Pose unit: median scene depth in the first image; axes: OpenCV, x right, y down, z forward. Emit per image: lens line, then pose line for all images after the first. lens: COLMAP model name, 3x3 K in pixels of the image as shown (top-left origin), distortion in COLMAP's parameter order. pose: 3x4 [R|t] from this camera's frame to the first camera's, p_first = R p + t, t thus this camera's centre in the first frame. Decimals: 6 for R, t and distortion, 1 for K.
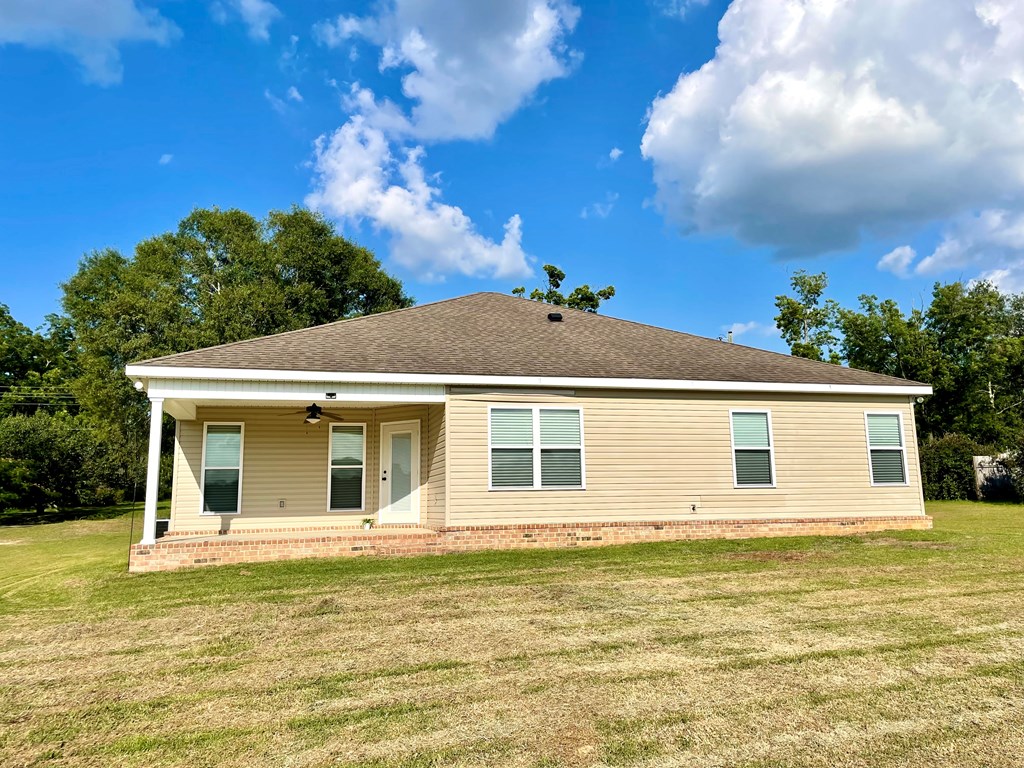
lens RADIAL K [[785.2, 0, 512.0], [0, 785.2, 384.0], [0, 0, 1]] dist [0.068310, -0.002099]
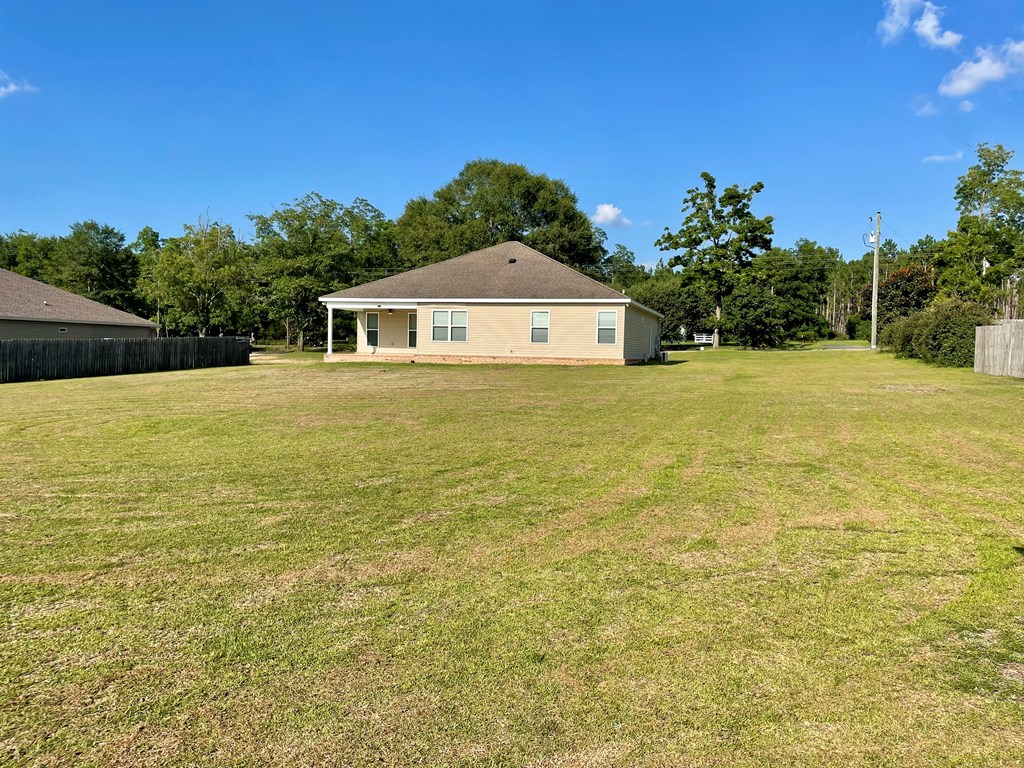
lens RADIAL K [[785.2, 0, 512.0], [0, 785.2, 384.0], [0, 0, 1]] dist [0.068310, -0.002099]
pose [[0.850593, 0.062242, -0.522128, 1.561773], [0.042764, 0.981492, 0.186670, -0.204732], [0.524083, -0.181108, 0.832188, -1.080108]]
